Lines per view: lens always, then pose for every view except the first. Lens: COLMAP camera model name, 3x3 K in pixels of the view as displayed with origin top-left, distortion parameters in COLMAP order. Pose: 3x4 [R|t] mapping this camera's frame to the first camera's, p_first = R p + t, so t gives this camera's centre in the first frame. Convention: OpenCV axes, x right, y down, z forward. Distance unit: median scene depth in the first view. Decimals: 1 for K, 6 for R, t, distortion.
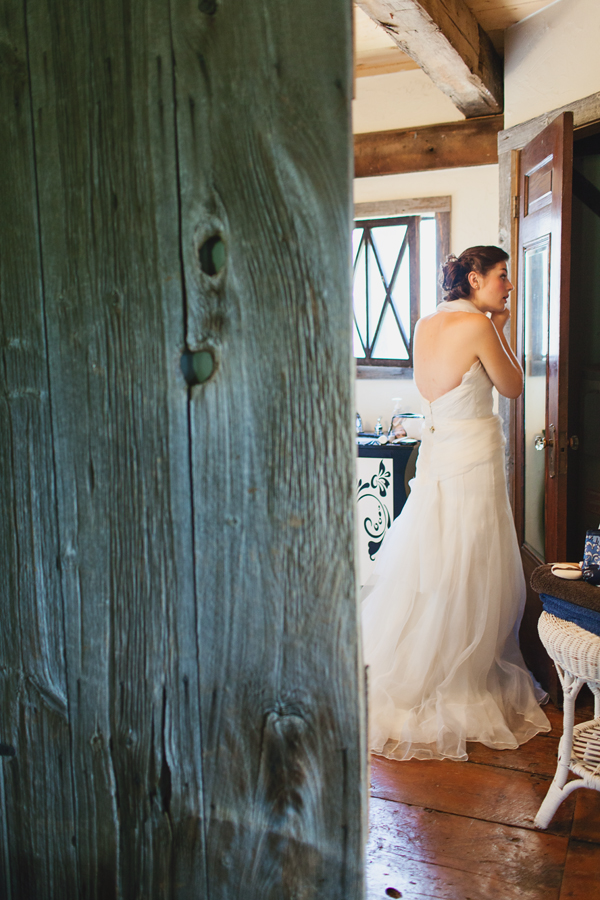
lens RADIAL K [[941.3, 0, 300.0], [0, 941.3, 450.0], [0, 0, 1]] dist [0.013341, -0.016661]
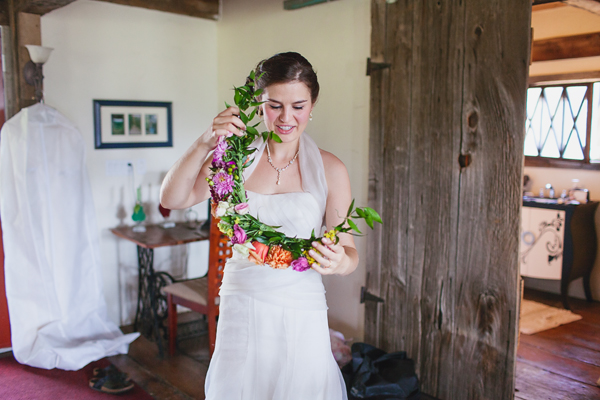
lens RADIAL K [[627.5, 0, 300.0], [0, 627.5, 200.0], [0, 0, 1]] dist [0.013341, -0.016661]
pose [[0.916579, 0.076740, -0.392420, 0.170409], [-0.084236, 0.996444, -0.001891, 0.064642], [0.390880, 0.034789, 0.919784, -0.817356]]
